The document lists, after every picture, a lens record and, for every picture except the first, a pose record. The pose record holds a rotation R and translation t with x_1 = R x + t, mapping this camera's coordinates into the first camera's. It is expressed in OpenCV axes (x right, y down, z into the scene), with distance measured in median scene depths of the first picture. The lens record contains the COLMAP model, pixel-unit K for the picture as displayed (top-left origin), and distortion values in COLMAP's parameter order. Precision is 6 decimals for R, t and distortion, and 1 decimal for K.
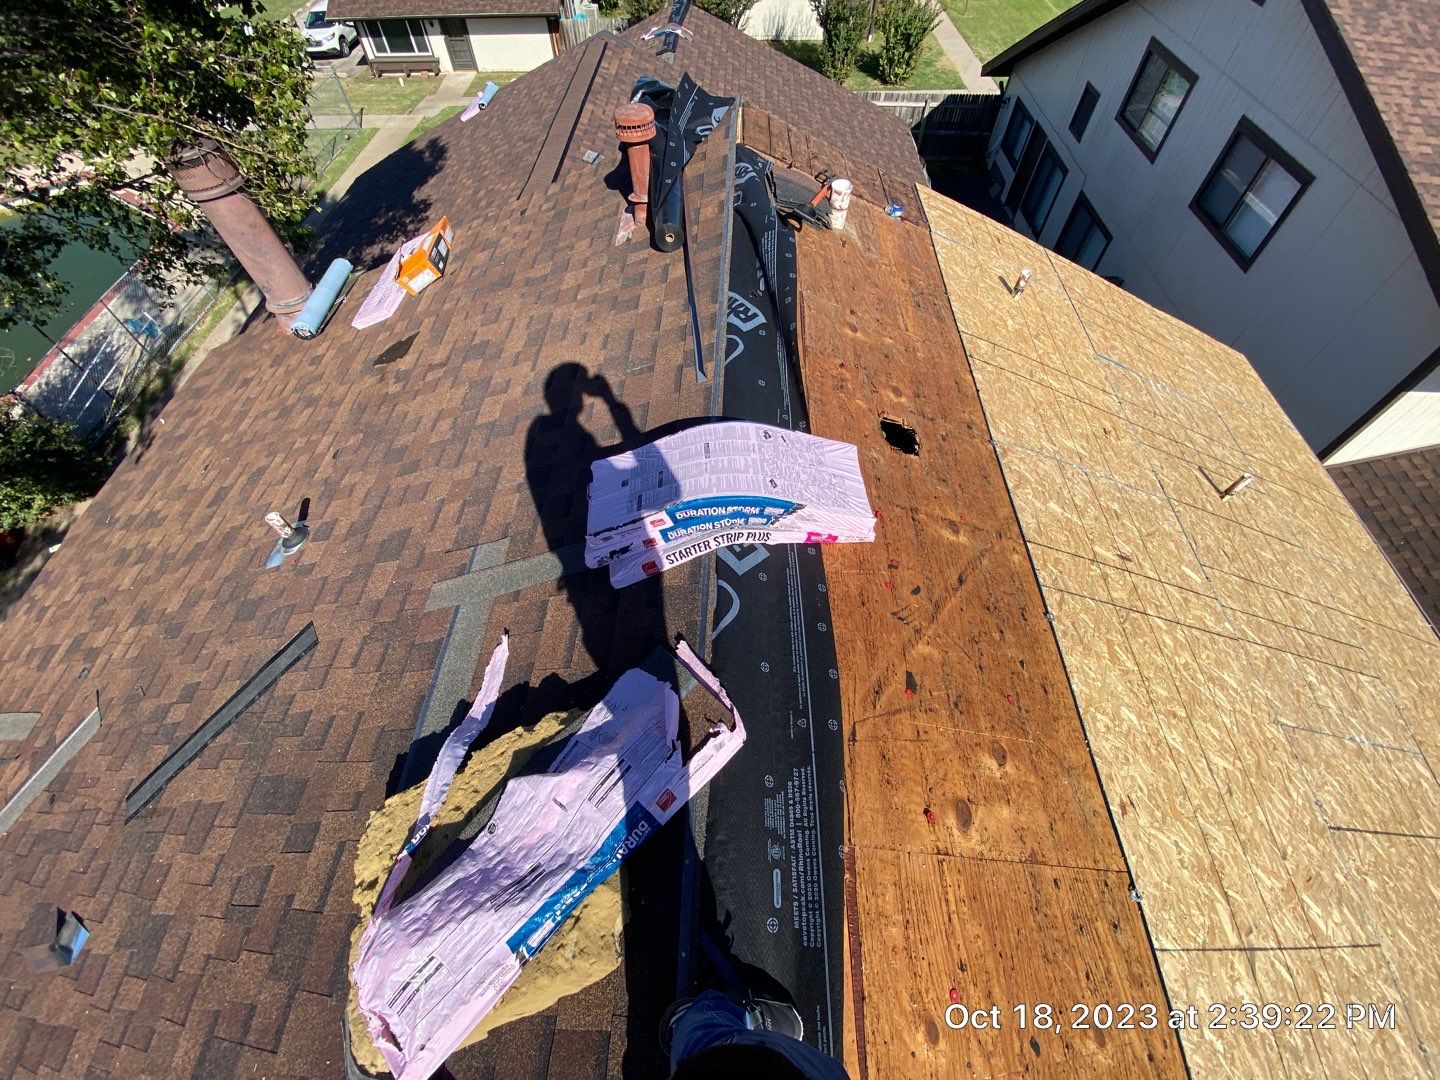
lens RADIAL K [[587.6, 0, 726.5], [0, 587.6, 535.7], [0, 0, 1]] dist [0.011956, -0.015601]
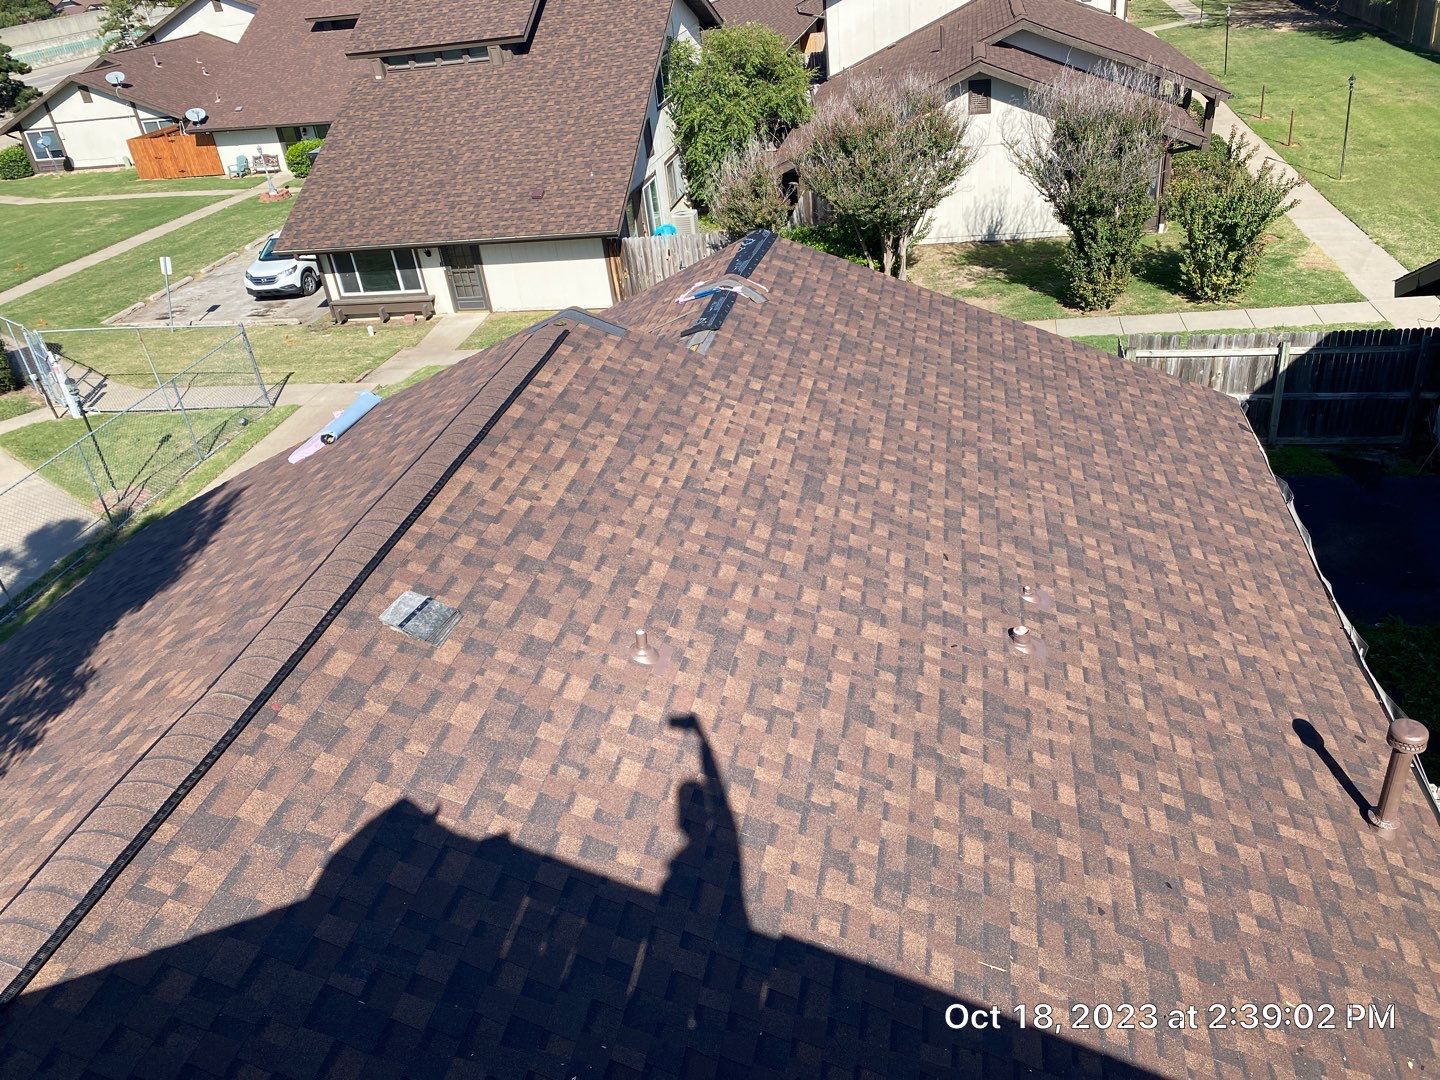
lens RADIAL K [[1122.6, 0, 719.0], [0, 1122.6, 523.9], [0, 0, 1]] dist [0.036323, -0.008218]
pose [[0.980514, -0.009862, -0.196201, 0.046245], [-0.074815, 0.904730, -0.419365, -0.123724], [0.181645, 0.425872, 0.886362, 0.100761]]
